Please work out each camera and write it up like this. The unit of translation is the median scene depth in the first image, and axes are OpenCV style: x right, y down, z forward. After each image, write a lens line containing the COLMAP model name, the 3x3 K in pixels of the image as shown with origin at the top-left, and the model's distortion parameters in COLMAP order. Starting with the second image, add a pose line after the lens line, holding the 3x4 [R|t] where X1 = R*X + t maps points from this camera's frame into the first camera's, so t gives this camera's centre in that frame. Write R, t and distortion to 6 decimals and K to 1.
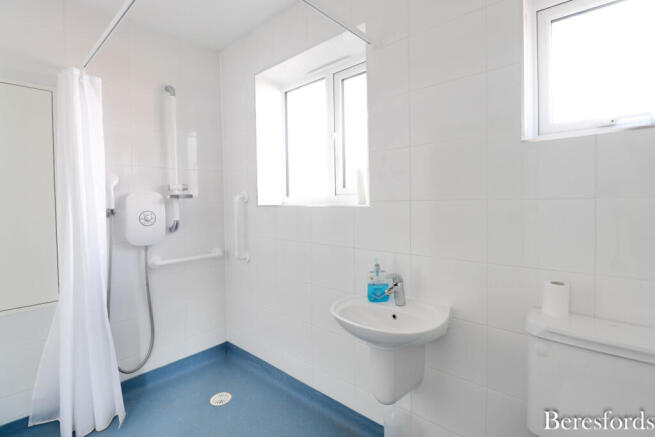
lens RADIAL K [[305.3, 0, 342.8], [0, 305.3, 207.2], [0, 0, 1]] dist [0.000934, 0.000012]
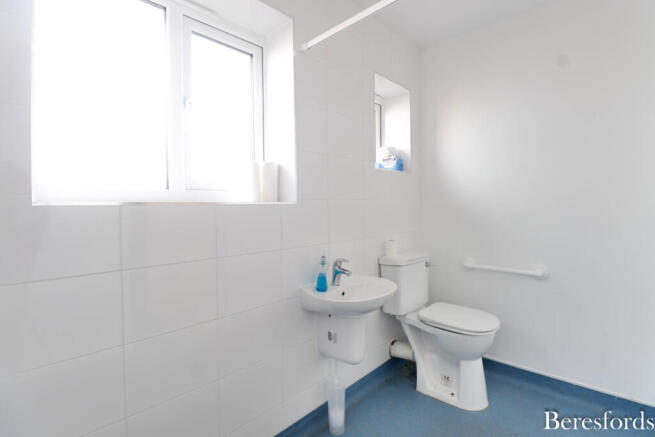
lens RADIAL K [[310.4, 0, 334.0], [0, 310.4, 210.0], [0, 0, 1]] dist [-0.003753, -0.001045]
pose [[0.066384, -0.004300, 0.997785, -0.690127], [0.028670, 0.999586, 0.002400, 0.013300], [-0.997382, 0.028447, 0.066480, 0.609883]]
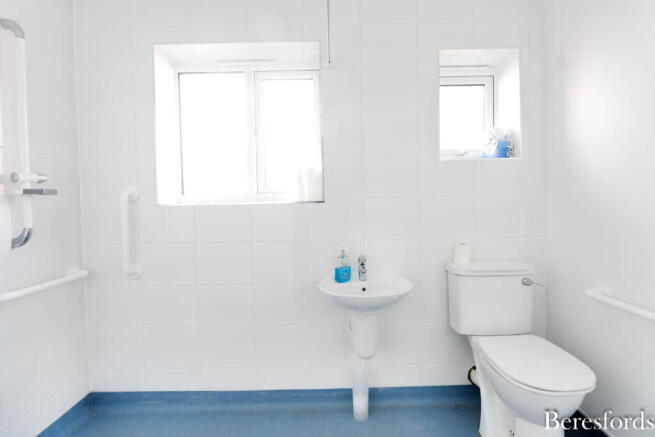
lens RADIAL K [[310.4, 0, 334.0], [0, 310.4, 210.0], [0, 0, 1]] dist [-0.003753, -0.001045]
pose [[0.759445, -0.019554, 0.650277, -0.481849], [0.023412, 0.999722, 0.002719, 0.017187], [-0.650150, 0.013159, 0.759692, 0.069564]]
